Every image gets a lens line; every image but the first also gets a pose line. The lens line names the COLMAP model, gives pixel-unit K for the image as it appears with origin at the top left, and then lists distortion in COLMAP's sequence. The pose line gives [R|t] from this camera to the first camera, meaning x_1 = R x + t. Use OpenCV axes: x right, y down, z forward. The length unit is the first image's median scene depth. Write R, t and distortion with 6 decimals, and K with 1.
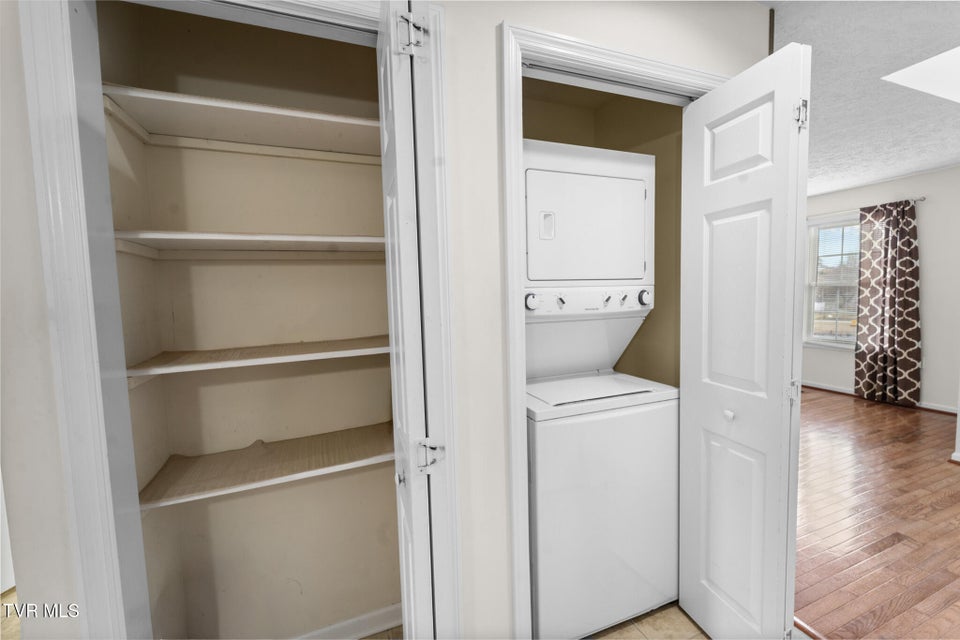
lens RADIAL K [[386.1, 0, 478.7], [0, 386.1, 321.2], [0, 0, 1]] dist [-0.000506, -0.001421]
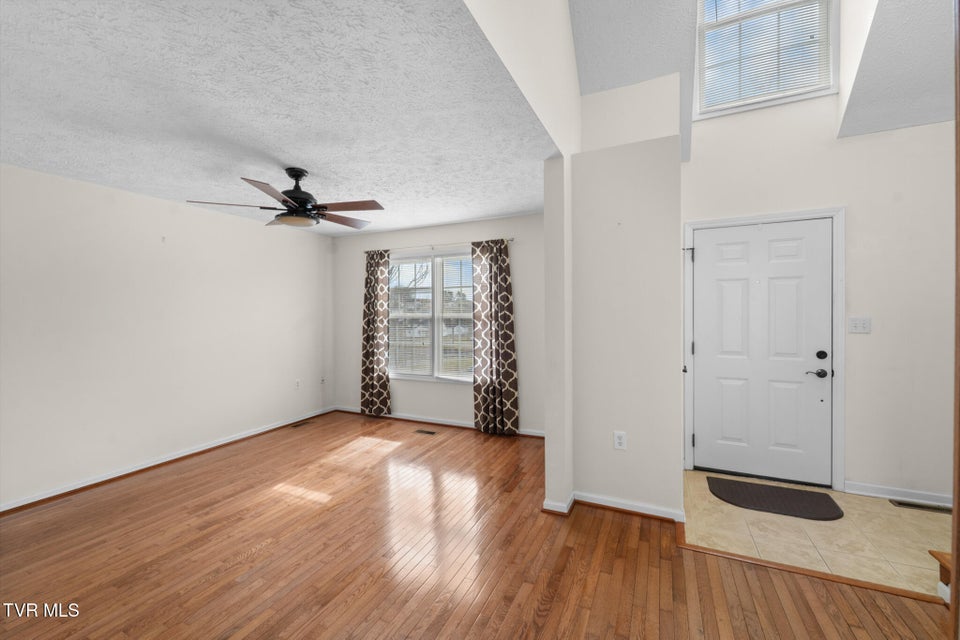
lens RADIAL K [[386.1, 0, 477.5], [0, 386.1, 316.8], [0, 0, 1]] dist [-0.000506, -0.001421]
pose [[0.730689, 0.017267, 0.682492, 0.328081], [0.036786, 0.997232, -0.064613, -0.033283], [-0.681719, 0.072318, 0.728031, 0.277423]]
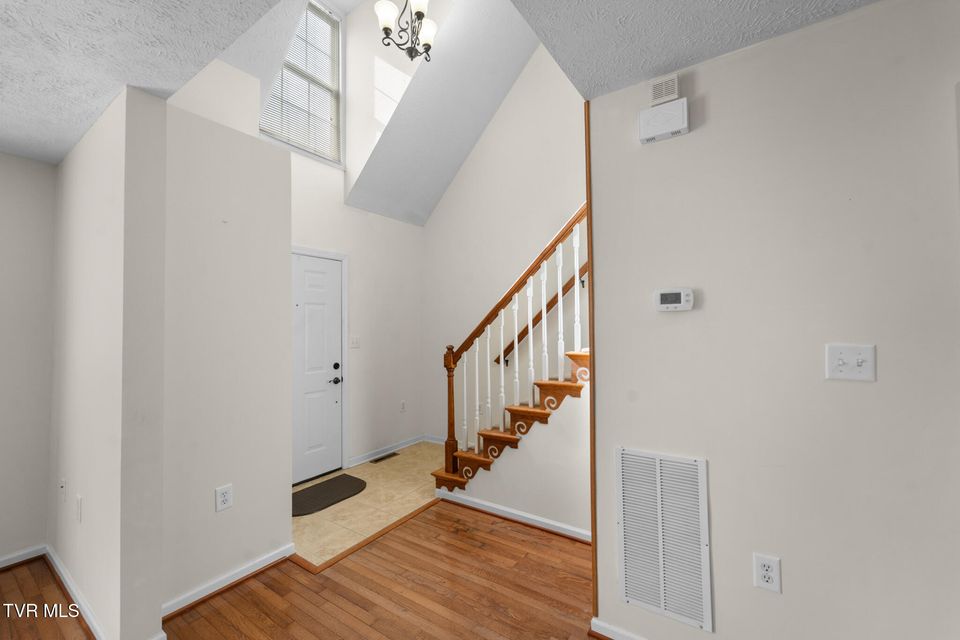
lens RADIAL K [[386.1, 0, 483.6], [0, 386.1, 318.4], [0, 0, 1]] dist [-0.000506, -0.001421]
pose [[-0.568172, 0.061630, 0.820599, 0.326983], [0.092413, 0.995662, -0.010792, -0.055719], [-0.817704, 0.069702, -0.571403, 0.595123]]
